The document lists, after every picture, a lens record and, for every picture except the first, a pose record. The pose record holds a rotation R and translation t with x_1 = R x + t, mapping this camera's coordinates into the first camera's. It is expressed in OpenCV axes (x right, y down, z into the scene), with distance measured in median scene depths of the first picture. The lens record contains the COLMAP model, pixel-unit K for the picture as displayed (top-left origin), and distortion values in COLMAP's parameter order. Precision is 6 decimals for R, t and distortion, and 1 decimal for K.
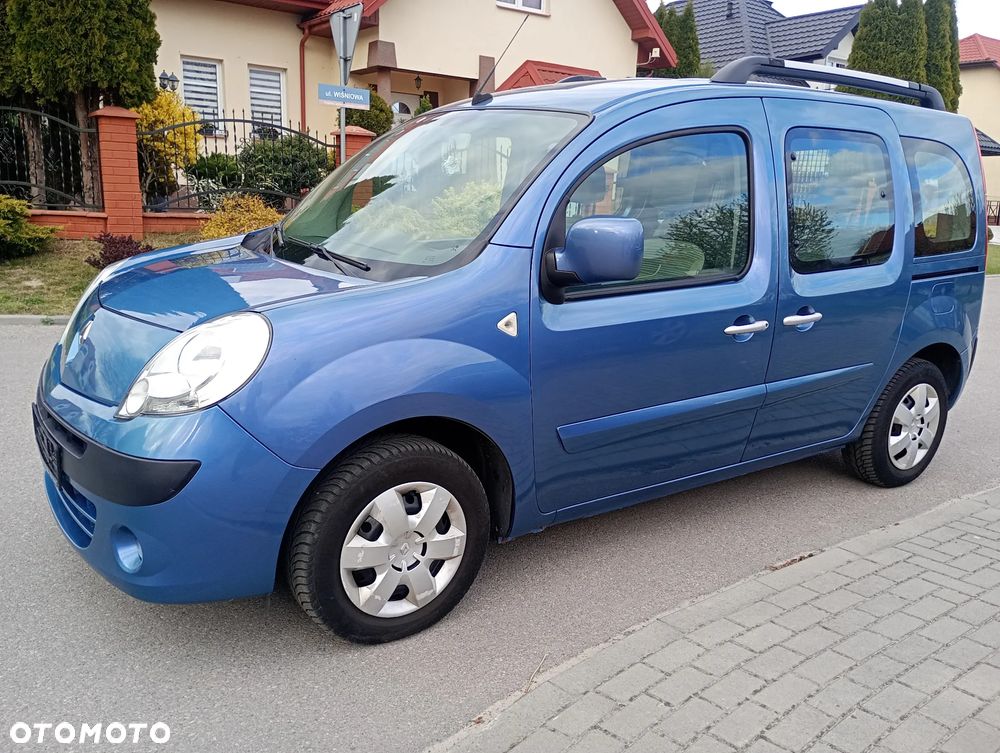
lens RADIAL K [[823.1, 0, 498.8], [0, 823.1, 378.8], [0, 0, 1]] dist [0.074986, -0.096052]
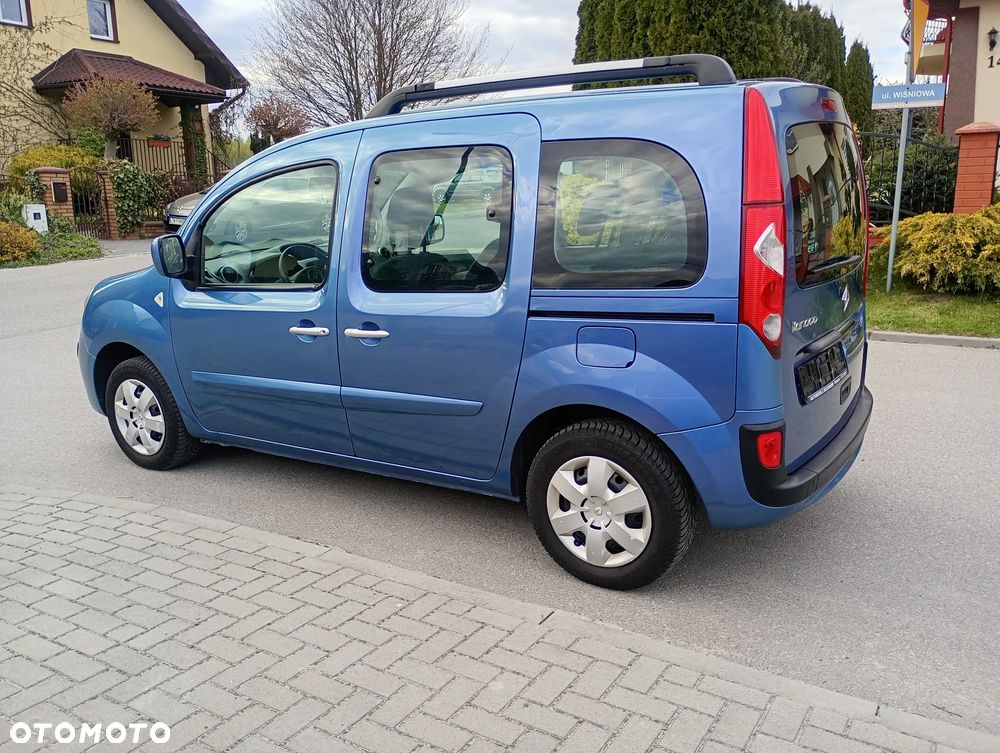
lens RADIAL K [[829.8, 0, 498.8], [0, 829.8, 377.8], [0, 0, 1]] dist [0.052686, -0.055251]
pose [[0.383649, 0.162120, -0.909137, 1.397154], [-0.173849, 0.979547, 0.101313, -0.152731], [0.906967, 0.119184, 0.403987, 0.728983]]
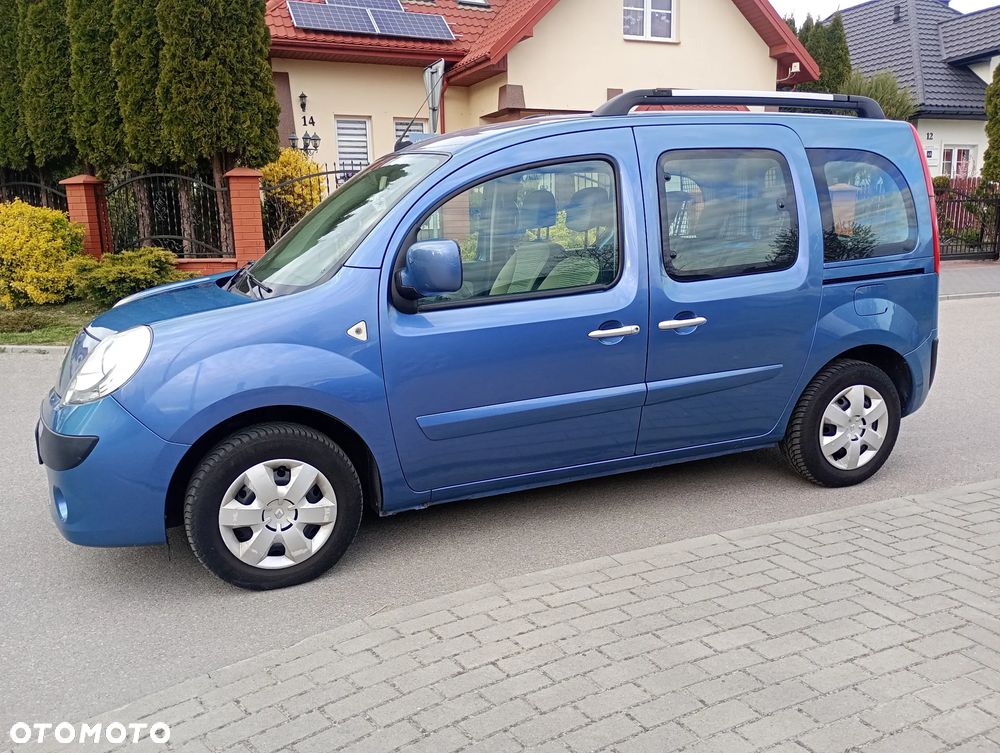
lens RADIAL K [[823.1, 0, 498.8], [0, 823.1, 378.8], [0, 0, 1]] dist [0.074986, -0.096052]
pose [[0.974690, -0.016084, -0.222982, 0.370505], [0.008045, 0.999286, -0.036915, 0.039268], [0.223417, 0.034187, 0.974123, -0.110449]]
